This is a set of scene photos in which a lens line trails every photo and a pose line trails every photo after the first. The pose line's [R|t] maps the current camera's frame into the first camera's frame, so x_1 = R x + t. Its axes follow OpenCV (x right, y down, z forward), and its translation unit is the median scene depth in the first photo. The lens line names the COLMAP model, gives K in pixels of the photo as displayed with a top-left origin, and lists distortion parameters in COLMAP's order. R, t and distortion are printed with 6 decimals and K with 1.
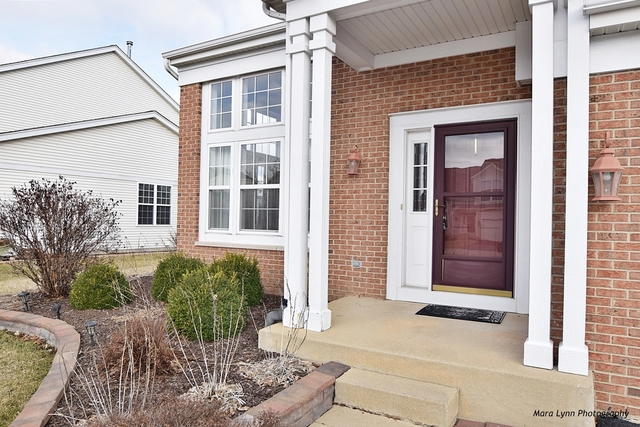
lens RADIAL K [[449.3, 0, 320.6], [0, 449.3, 218.0], [0, 0, 1]] dist [-0.025808, 0.000375]
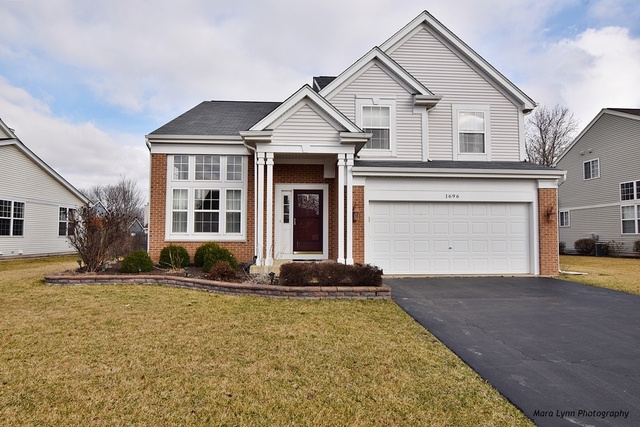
lens RADIAL K [[386.0, 0, 319.2], [0, 386.0, 213.1], [0, 0, 1]] dist [0.000568, 0.000200]
pose [[0.832577, 0.017989, 0.553616, -0.660751], [0.008312, 0.998954, -0.044960, 0.021786], [-0.553846, 0.042034, 0.831557, -0.712872]]
